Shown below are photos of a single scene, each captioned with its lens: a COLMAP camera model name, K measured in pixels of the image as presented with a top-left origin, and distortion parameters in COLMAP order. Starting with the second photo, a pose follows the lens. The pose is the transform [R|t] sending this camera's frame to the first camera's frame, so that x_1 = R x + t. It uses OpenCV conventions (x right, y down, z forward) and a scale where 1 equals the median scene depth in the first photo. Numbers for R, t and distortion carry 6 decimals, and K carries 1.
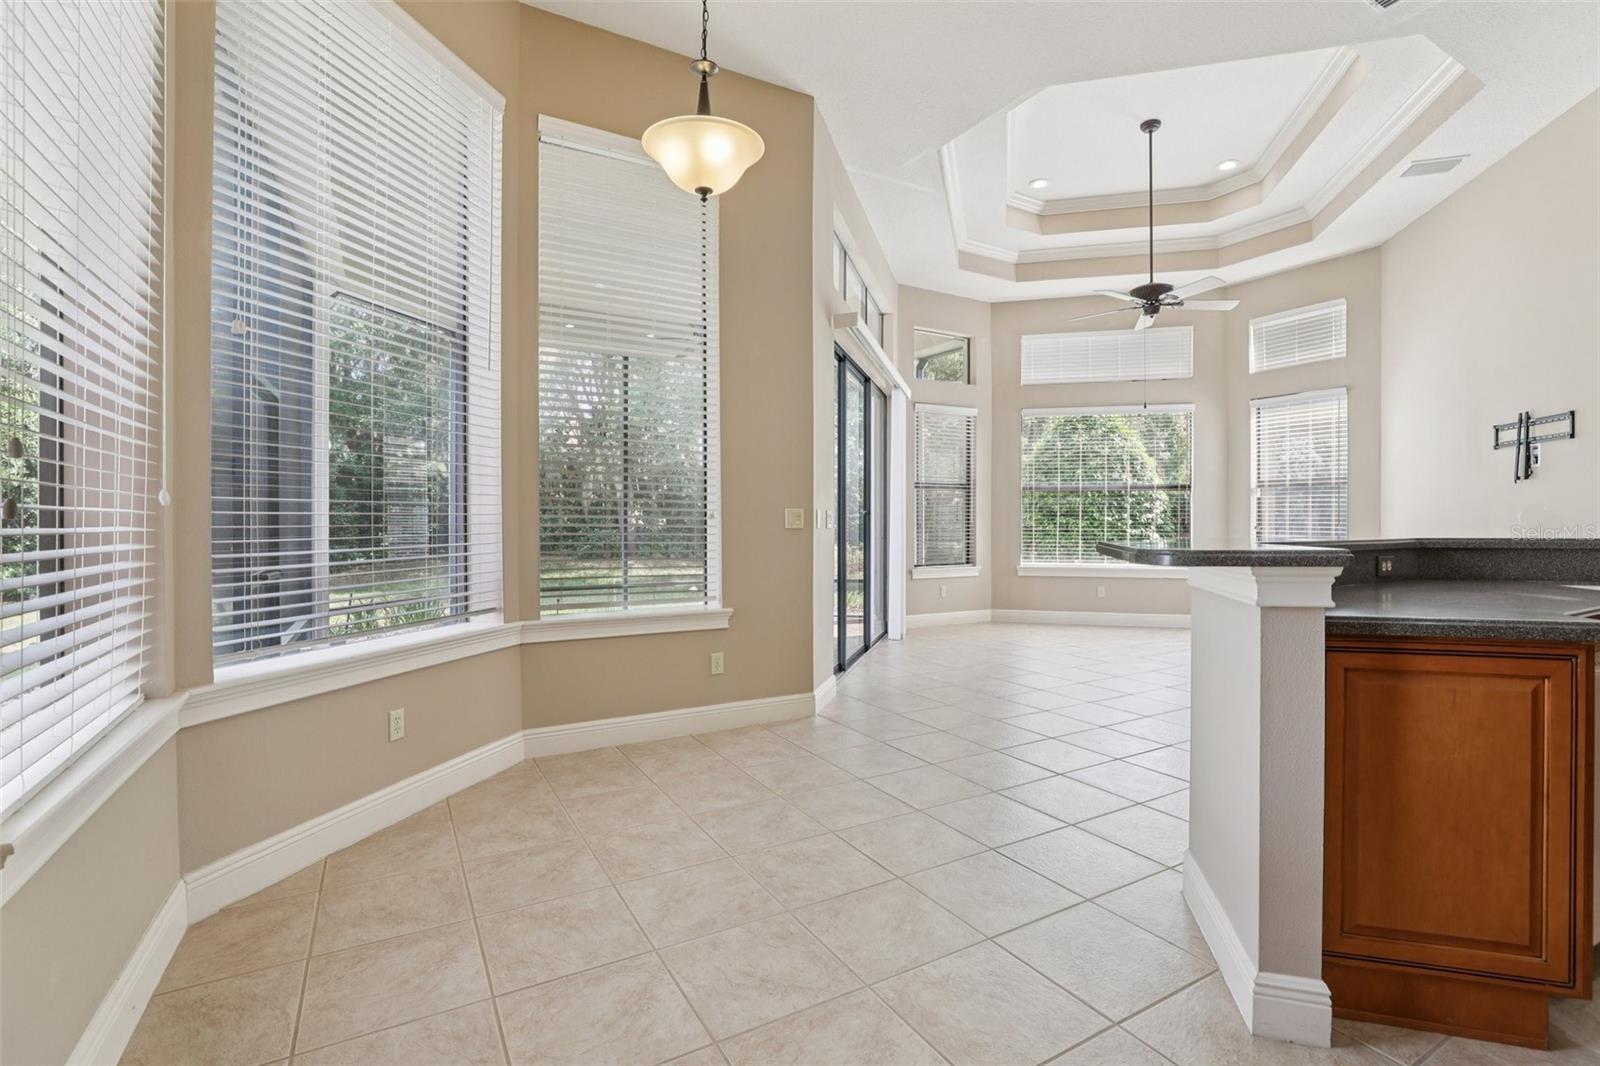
lens RADIAL K [[742.5, 0, 799.6], [0, 742.5, 526.5], [0, 0, 1]] dist [-0.026169, 0.000497]
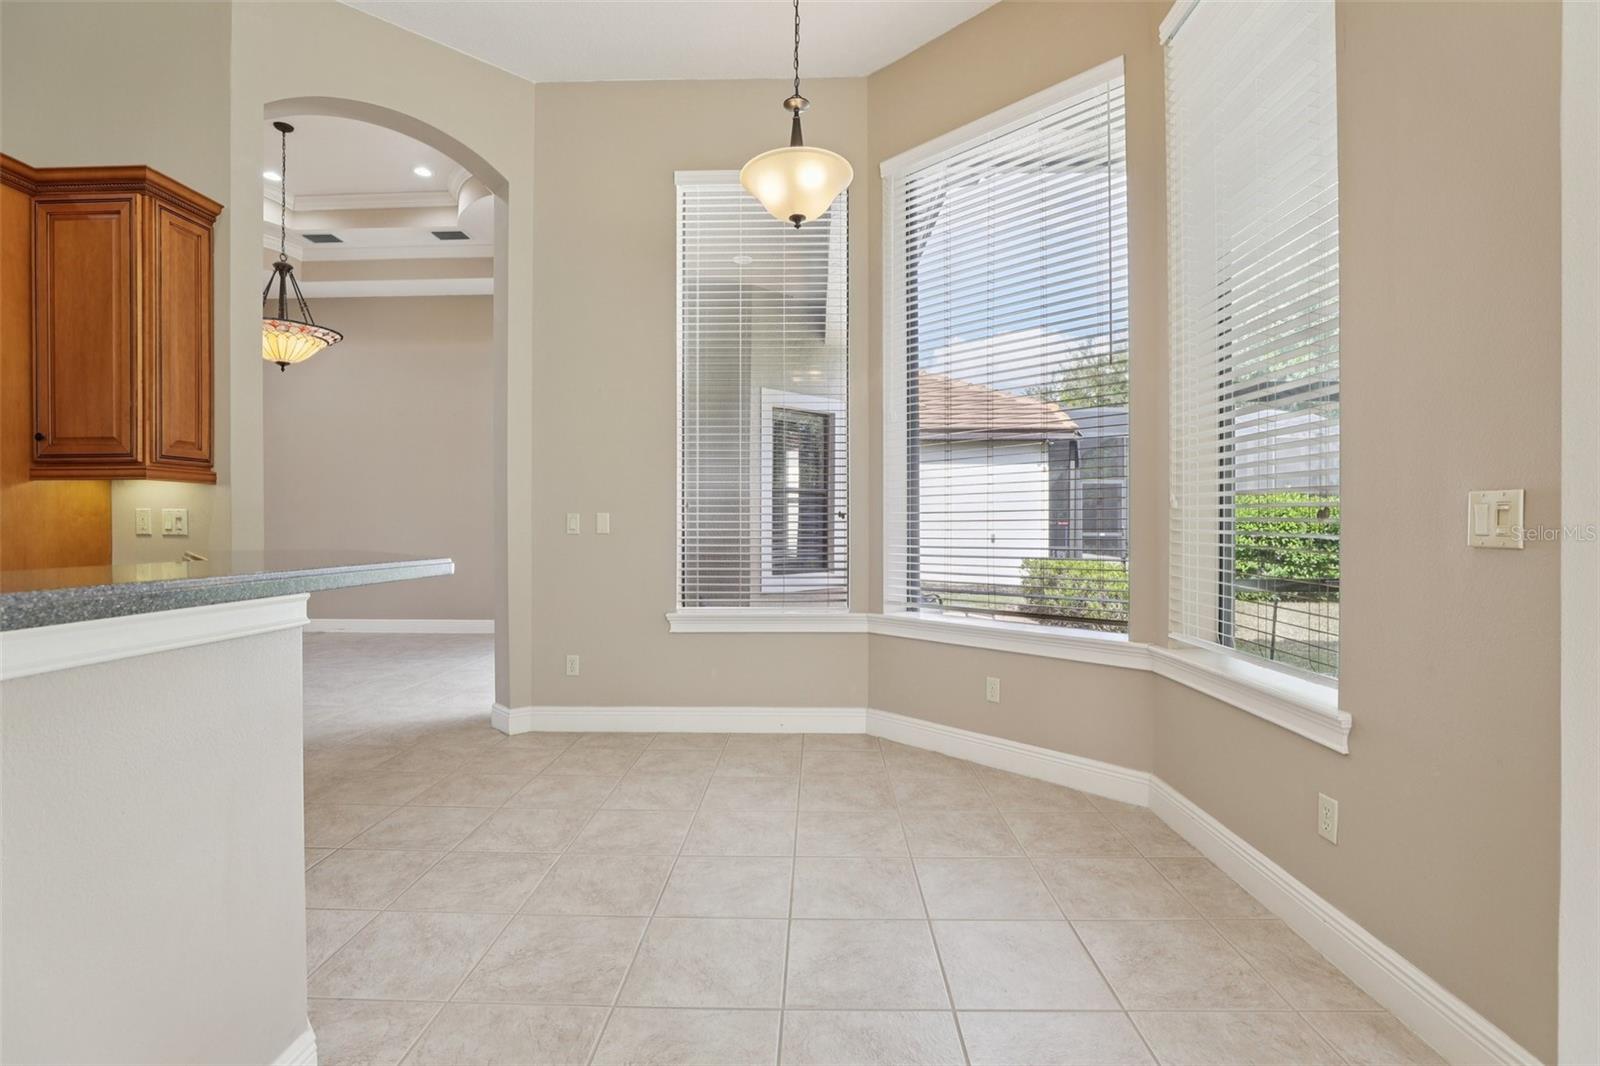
lens RADIAL K [[742.5, 0, 799.6], [0, 742.5, 526.5], [0, 0, 1]] dist [-0.026169, 0.000497]
pose [[-0.522081, -0.000263, -0.852896, 0.786354], [-0.005859, 0.999977, 0.003278, -0.009099], [0.852876, 0.006709, -0.522071, 1.567688]]
